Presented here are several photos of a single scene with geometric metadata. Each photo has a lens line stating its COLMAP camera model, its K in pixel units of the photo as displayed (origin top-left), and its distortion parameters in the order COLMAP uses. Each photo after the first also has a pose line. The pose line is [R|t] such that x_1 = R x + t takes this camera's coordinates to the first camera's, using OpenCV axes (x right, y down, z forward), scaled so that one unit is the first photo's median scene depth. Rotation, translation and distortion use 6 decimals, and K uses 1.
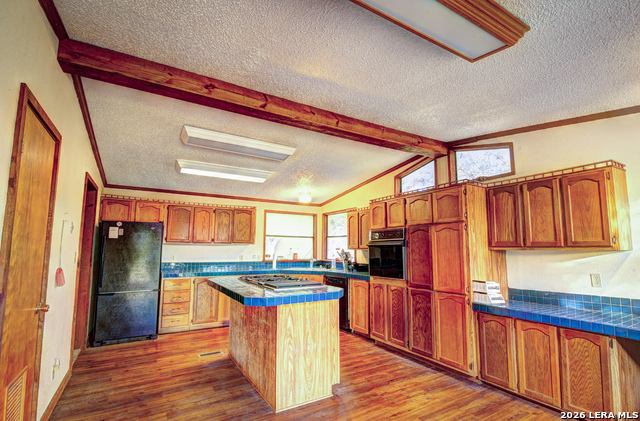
lens RADIAL K [[308.6, 0, 324.0], [0, 308.6, 216.4], [0, 0, 1]] dist [-0.010192, -0.001104]
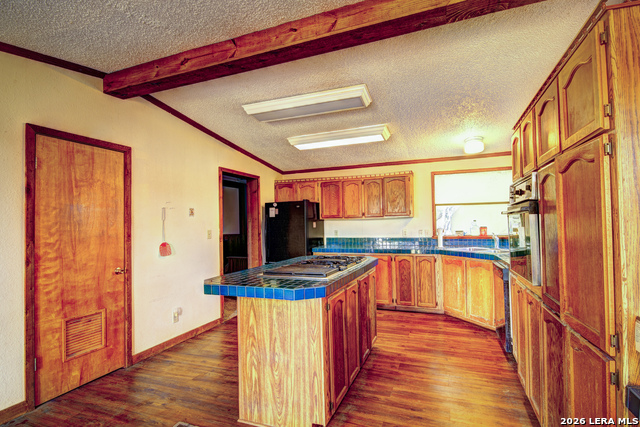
lens RADIAL K [[316.2, 0, 319.5], [0, 316.2, 215.8], [0, 0, 1]] dist [-0.009694, -0.000743]
pose [[0.601051, -0.039863, -0.798216, 0.477071], [0.110202, 0.993349, 0.033373, 0.054175], [0.791577, -0.108024, 0.601446, 0.500529]]
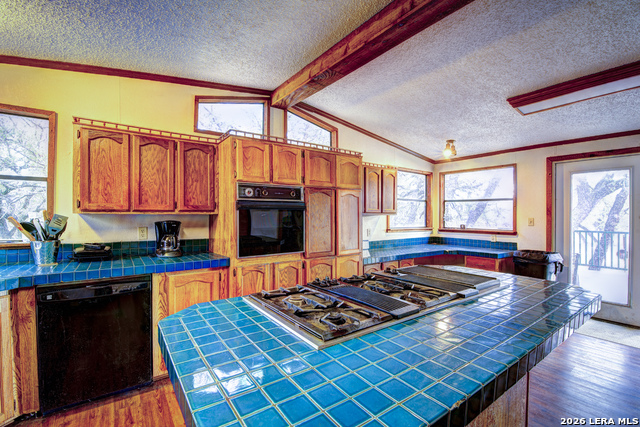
lens RADIAL K [[282.8, 0, 320.0], [0, 282.8, 213.5], [0, 0, 1]] dist [0.000479, 0.000027]
pose [[-0.081726, 0.004174, 0.996646, -0.505098], [-0.111715, 0.993651, -0.013322, 0.118742], [-0.990374, -0.112429, -0.080741, 1.091158]]
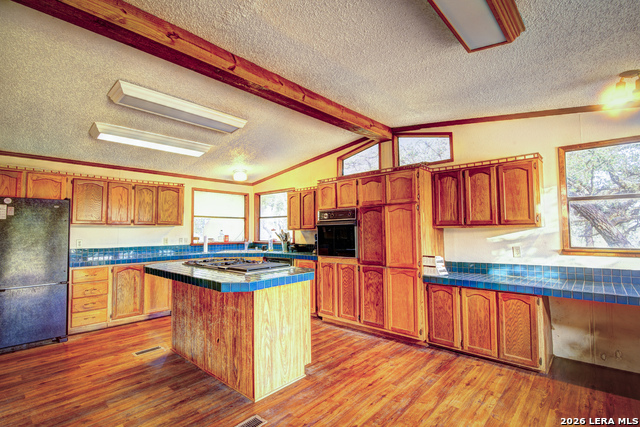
lens RADIAL K [[309.0, 0, 320.8], [0, 309.0, 215.0], [0, 0, 1]] dist [-0.001994, -0.009206]
pose [[0.957211, 0.000439, 0.289390, -0.165888], [-0.016657, 0.998425, 0.053582, 0.007499], [-0.288910, -0.056109, 0.955711, 0.047098]]
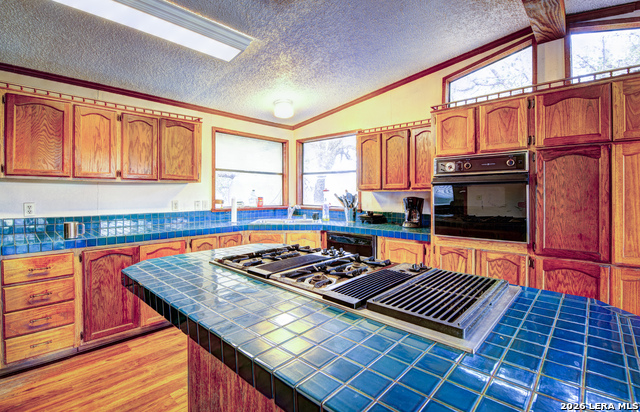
lens RADIAL K [[295.4, 0, 326.6], [0, 295.4, 194.2], [0, 0, 1]] dist [-0.017320, -0.000145]
pose [[0.955695, -0.005409, 0.294308, -0.262758], [-0.027857, 0.993682, 0.108721, 0.073152], [-0.293037, -0.112103, 0.949506, 0.647364]]
